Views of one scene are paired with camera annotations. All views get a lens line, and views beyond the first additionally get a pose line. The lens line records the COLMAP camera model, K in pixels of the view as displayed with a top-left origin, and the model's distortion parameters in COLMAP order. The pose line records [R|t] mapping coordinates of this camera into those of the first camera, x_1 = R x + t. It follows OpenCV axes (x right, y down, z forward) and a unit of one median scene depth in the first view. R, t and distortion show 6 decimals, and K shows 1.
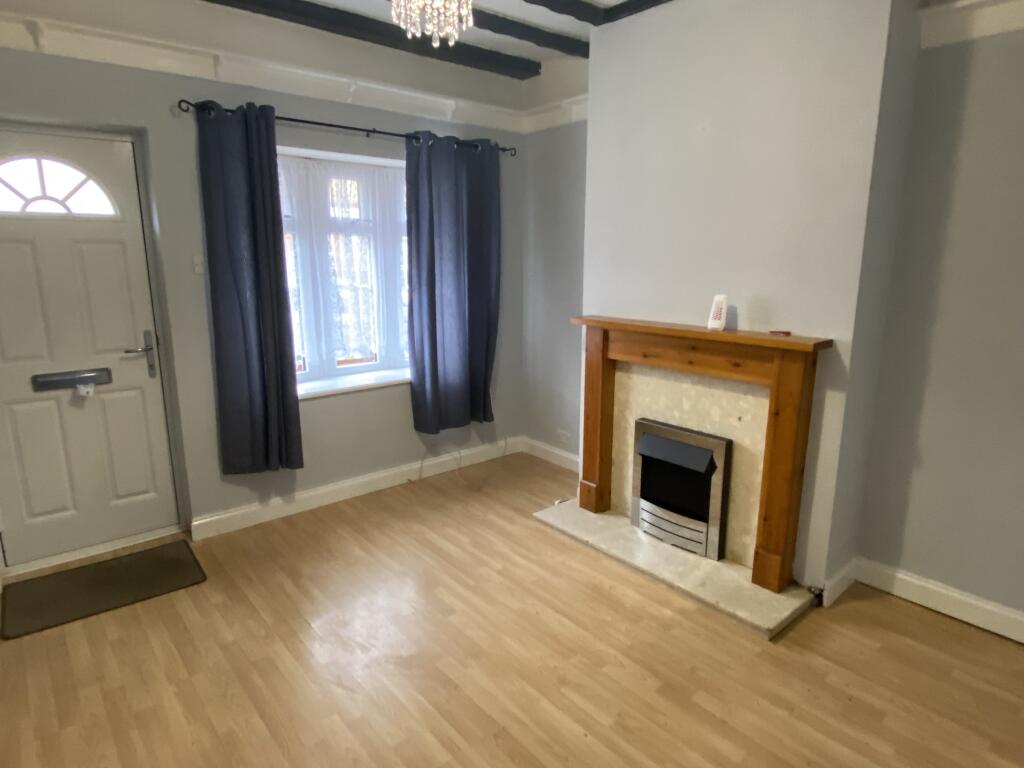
lens RADIAL K [[603.0, 0, 512.0], [0, 603.0, 384.0], [0, 0, 1]] dist [0.028977, -0.029679]
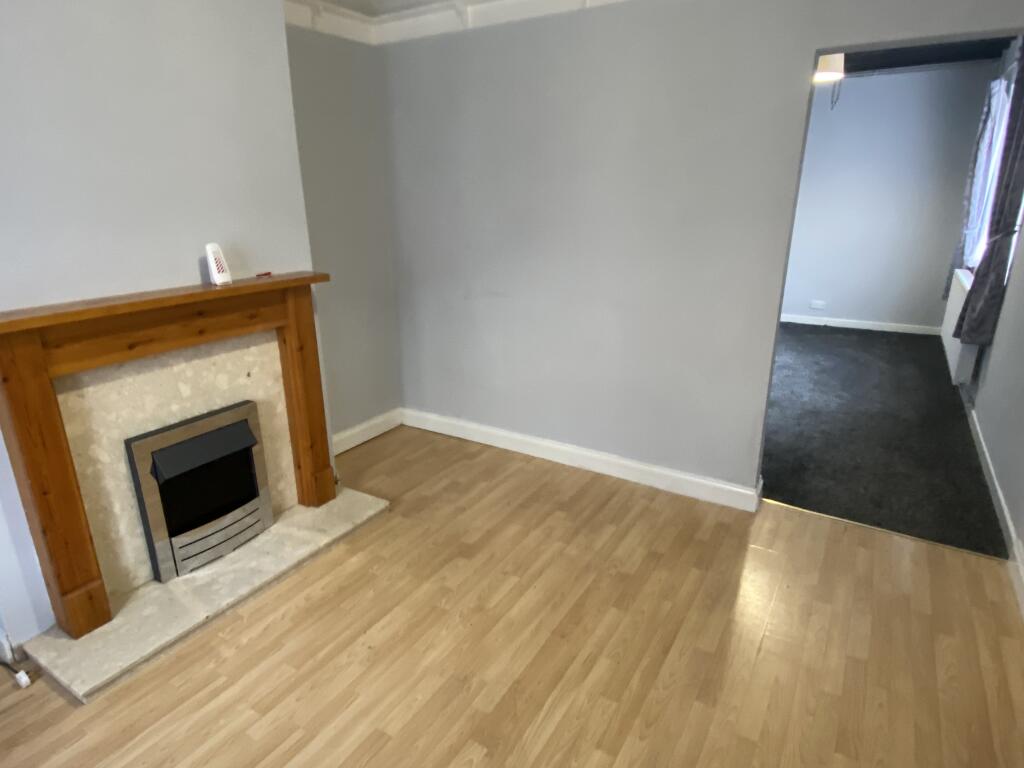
lens RADIAL K [[603.0, 0, 512.0], [0, 603.0, 384.0], [0, 0, 1]] dist [0.028977, -0.029679]
pose [[-0.323245, -0.280617, 0.903752, -0.611142], [0.210025, 0.909930, 0.357655, -0.180199], [-0.922715, 0.305420, -0.235194, 0.847484]]
